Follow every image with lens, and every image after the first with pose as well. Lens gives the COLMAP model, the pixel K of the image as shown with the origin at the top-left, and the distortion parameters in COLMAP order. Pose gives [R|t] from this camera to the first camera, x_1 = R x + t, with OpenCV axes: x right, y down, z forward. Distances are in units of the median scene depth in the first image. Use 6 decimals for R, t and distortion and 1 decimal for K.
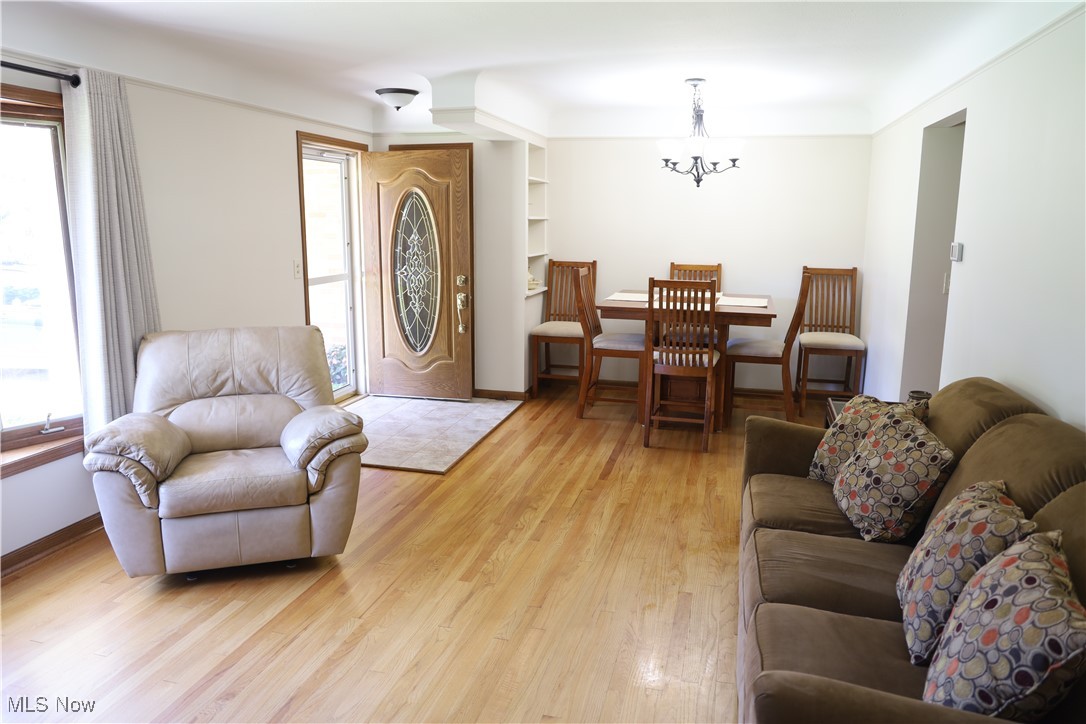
lens RADIAL K [[747.7, 0, 545.7], [0, 747.7, 361.7], [0, 0, 1]] dist [-0.089131, 0.065167]
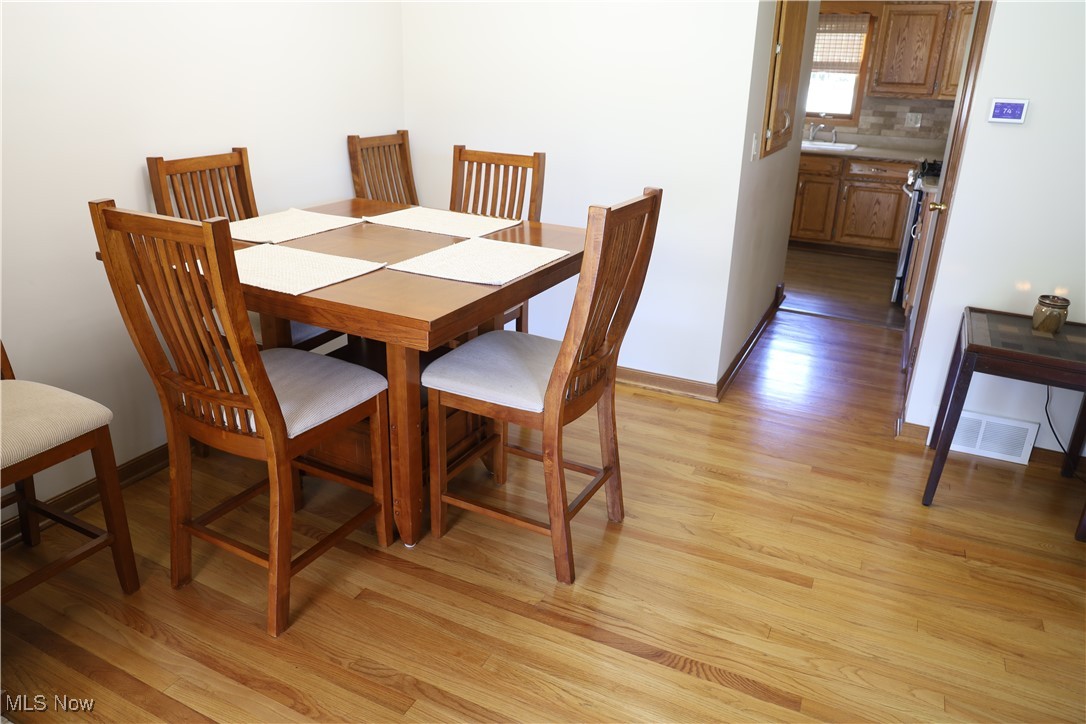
lens RADIAL K [[747.7, 0, 534.6], [0, 747.7, 361.7], [0, 0, 1]] dist [-0.089131, 0.065167]
pose [[0.213313, -0.360662, 0.907976, -0.199810], [0.156587, 0.929973, 0.332613, -0.141008], [-0.964354, 0.071227, 0.254850, 0.770441]]
